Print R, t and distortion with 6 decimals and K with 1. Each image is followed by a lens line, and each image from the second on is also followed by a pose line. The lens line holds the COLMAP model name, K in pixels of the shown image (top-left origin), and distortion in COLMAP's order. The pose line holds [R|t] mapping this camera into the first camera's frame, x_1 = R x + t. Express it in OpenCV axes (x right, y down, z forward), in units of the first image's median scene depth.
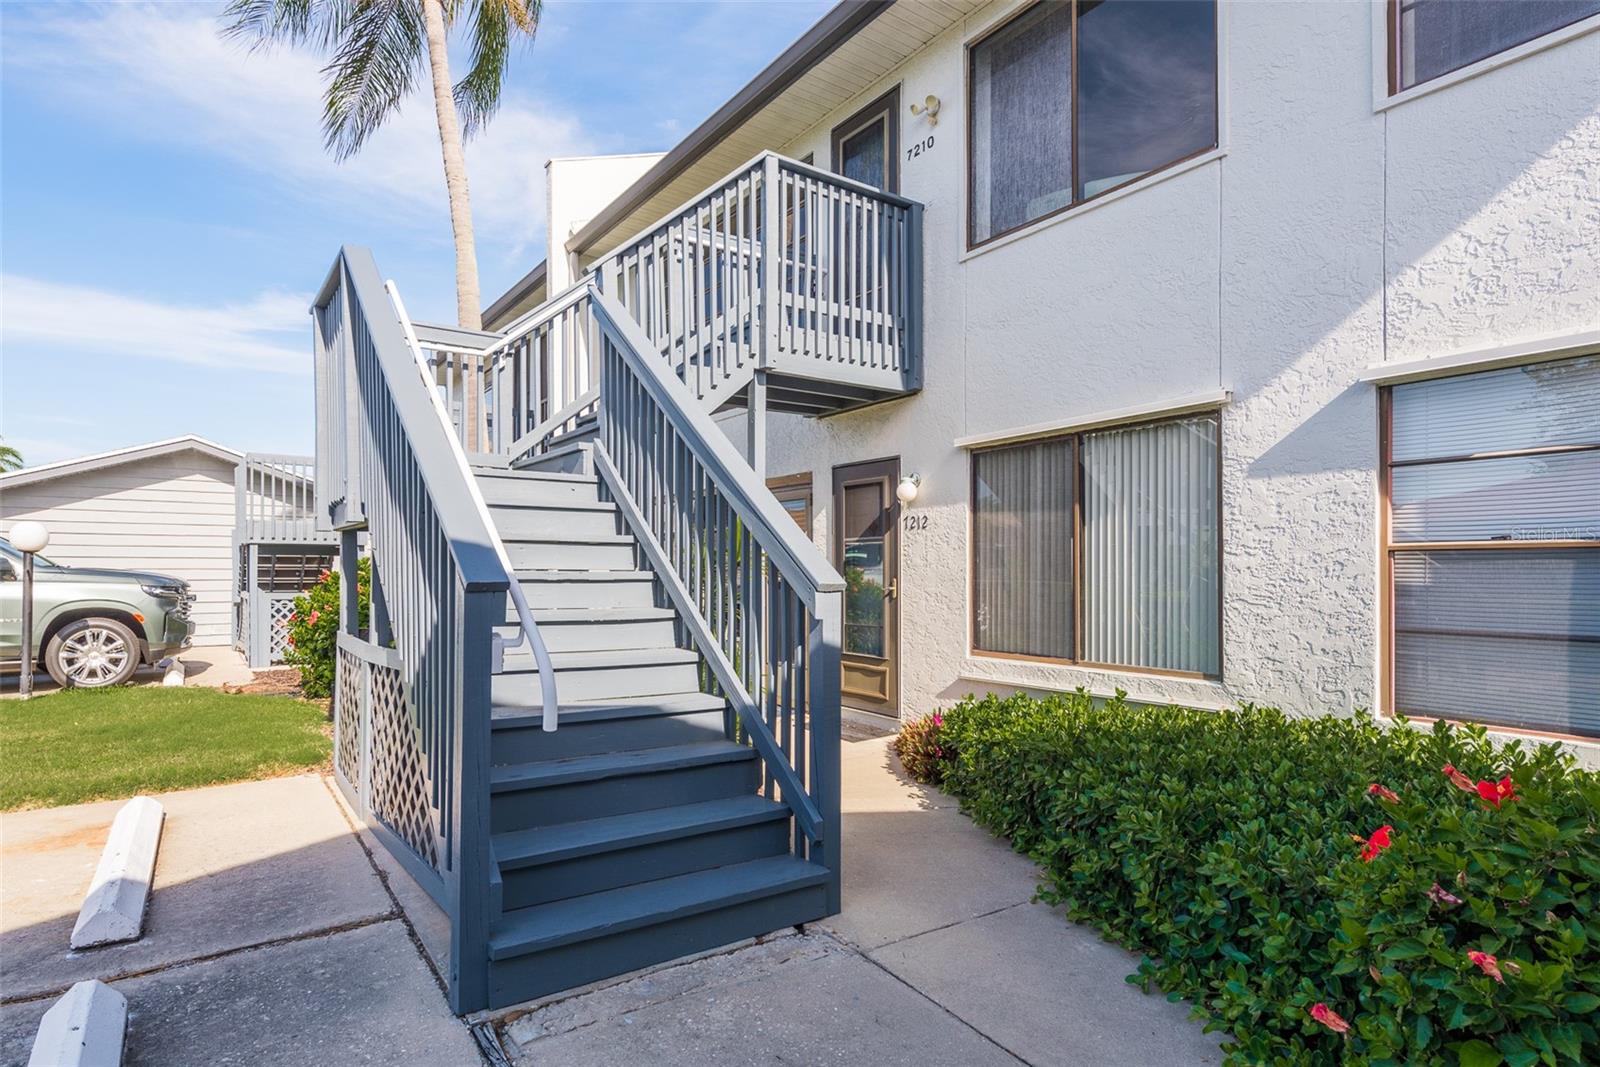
lens RADIAL K [[854.0, 0, 750.7], [0, 854.0, 574.9], [0, 0, 1]] dist [-0.003924, -0.001738]
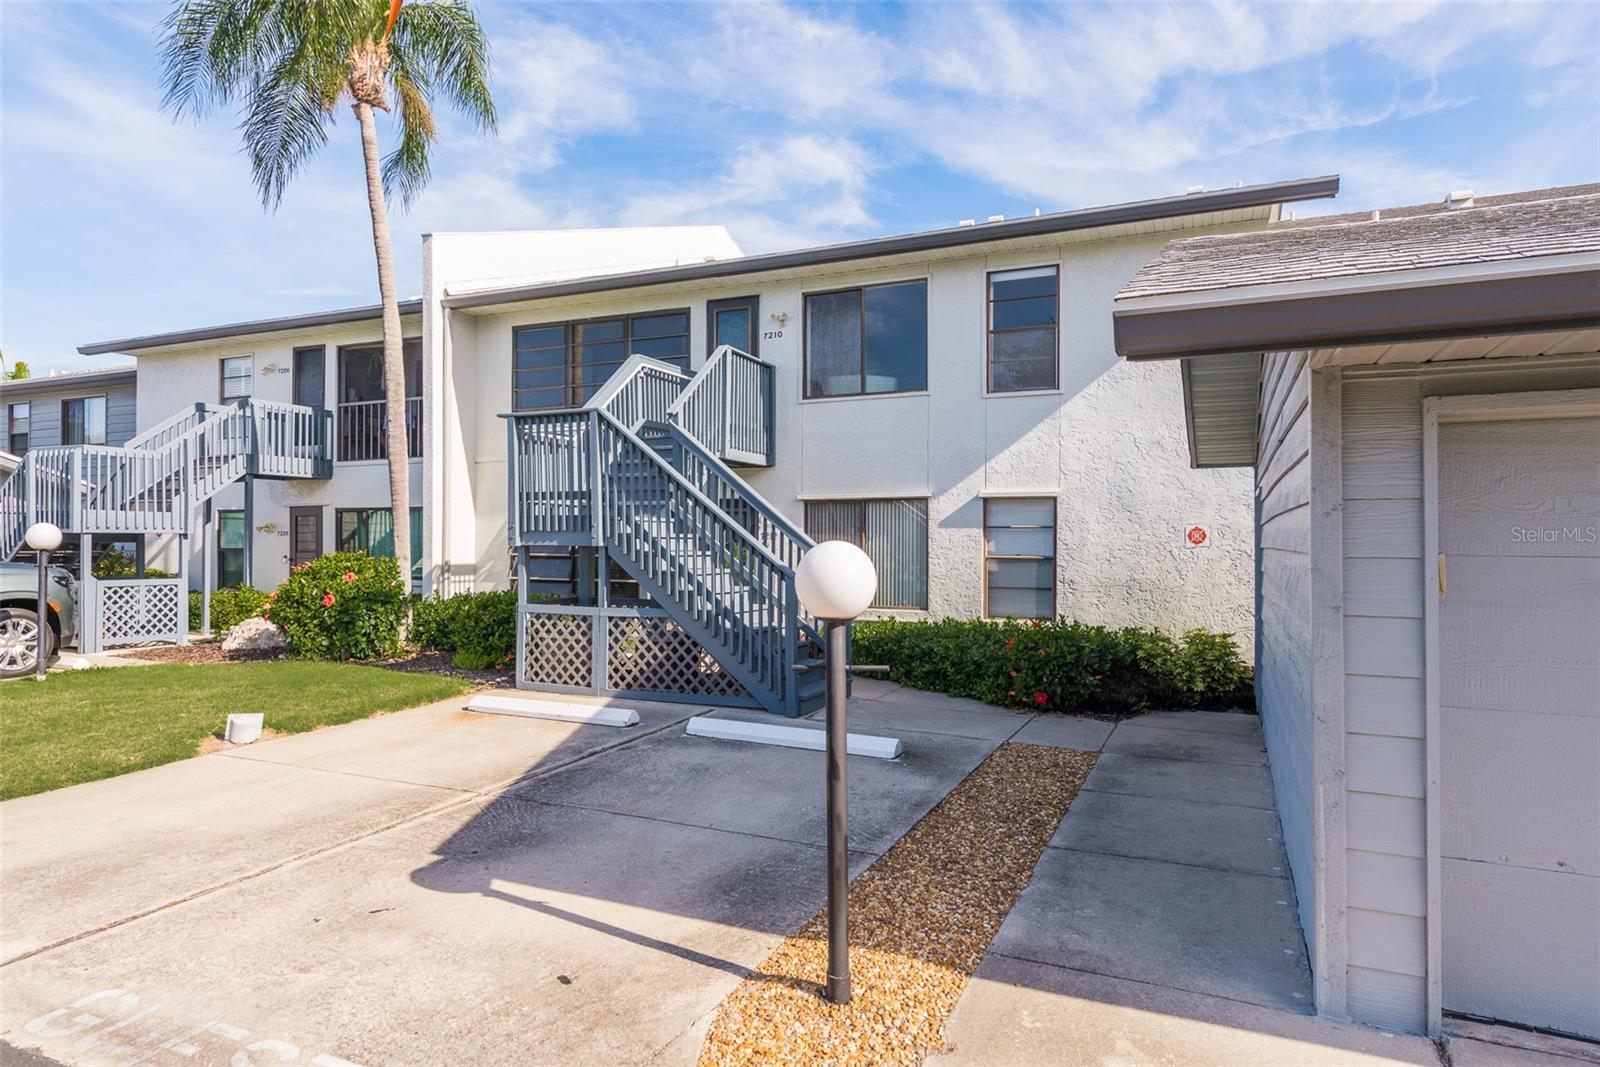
lens RADIAL K [[933.5, 0, 801.8], [0, 933.5, 536.8], [0, 0, 1]] dist [0.018478, -0.005318]
pose [[0.832241, 0.007424, 0.554365, -1.228173], [-0.003152, 0.999958, -0.008659, -0.060908], [-0.554405, 0.005459, 0.832229, -1.021186]]
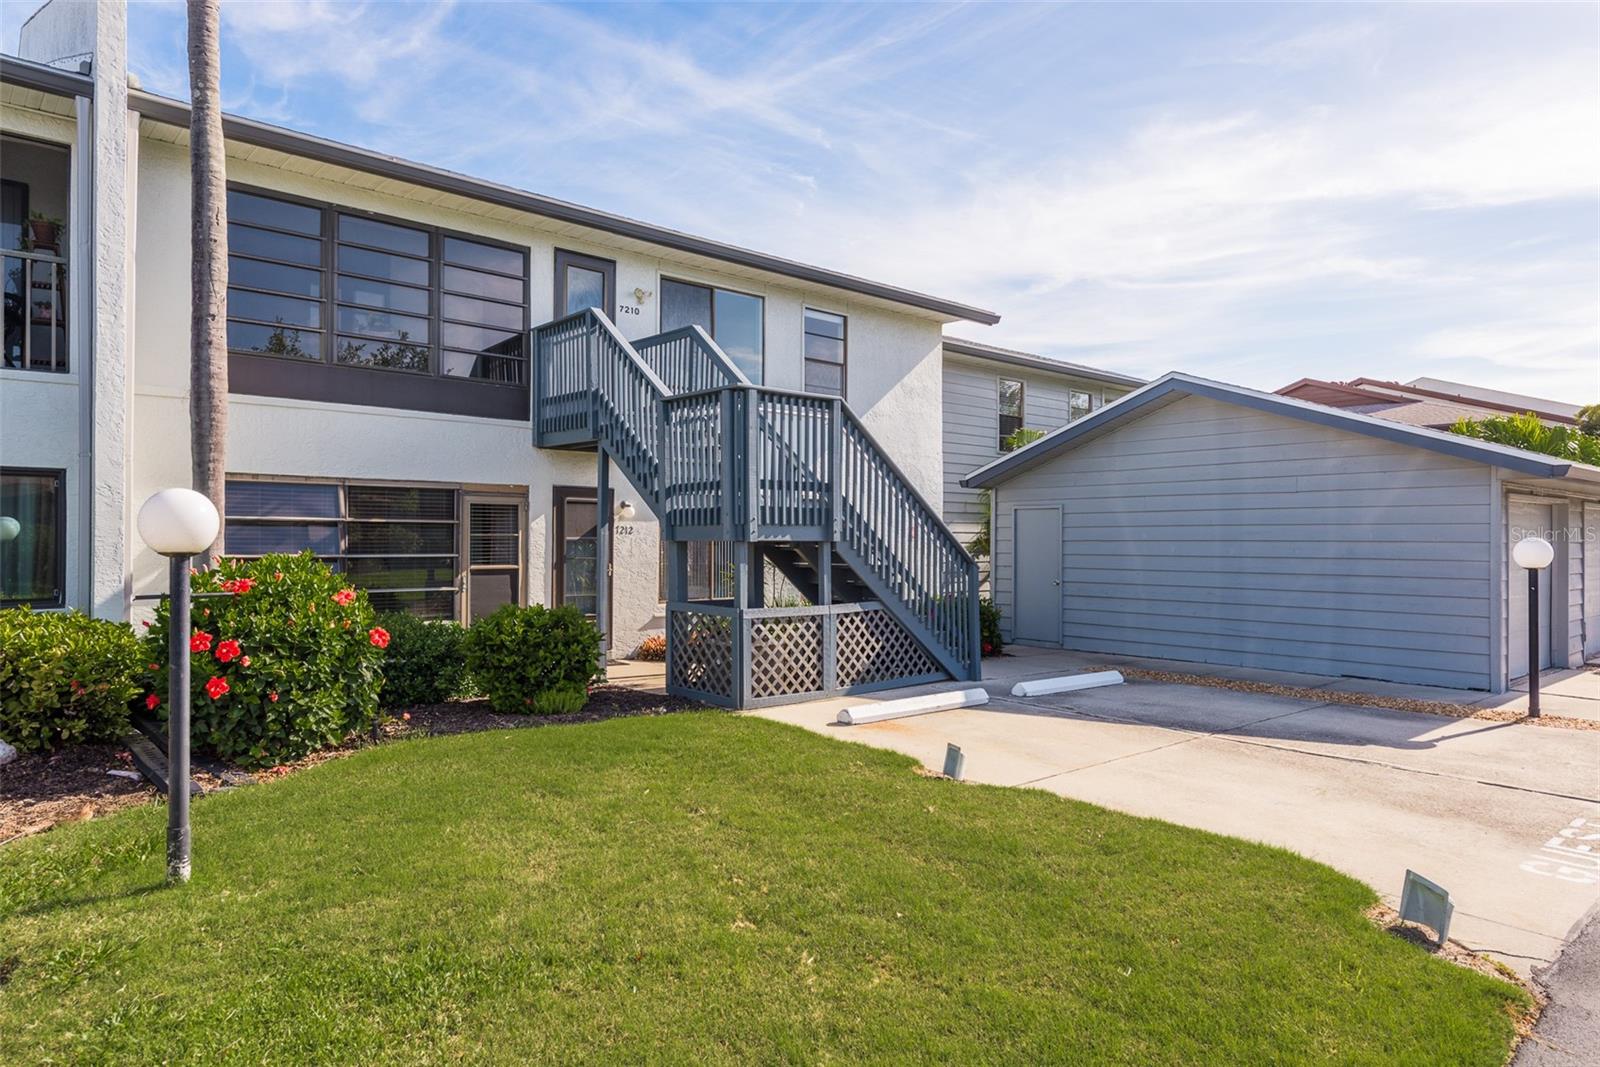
lens RADIAL K [[984.9, 0, 801.9], [0, 984.9, 540.6], [0, 0, 1]] dist [-0.000552, -0.001335]
pose [[-0.176701, -0.000912, 0.984264, -2.520534], [-0.000669, 0.999999, 0.000807, -0.060071], [-0.984264, -0.000516, -0.176702, 1.416772]]
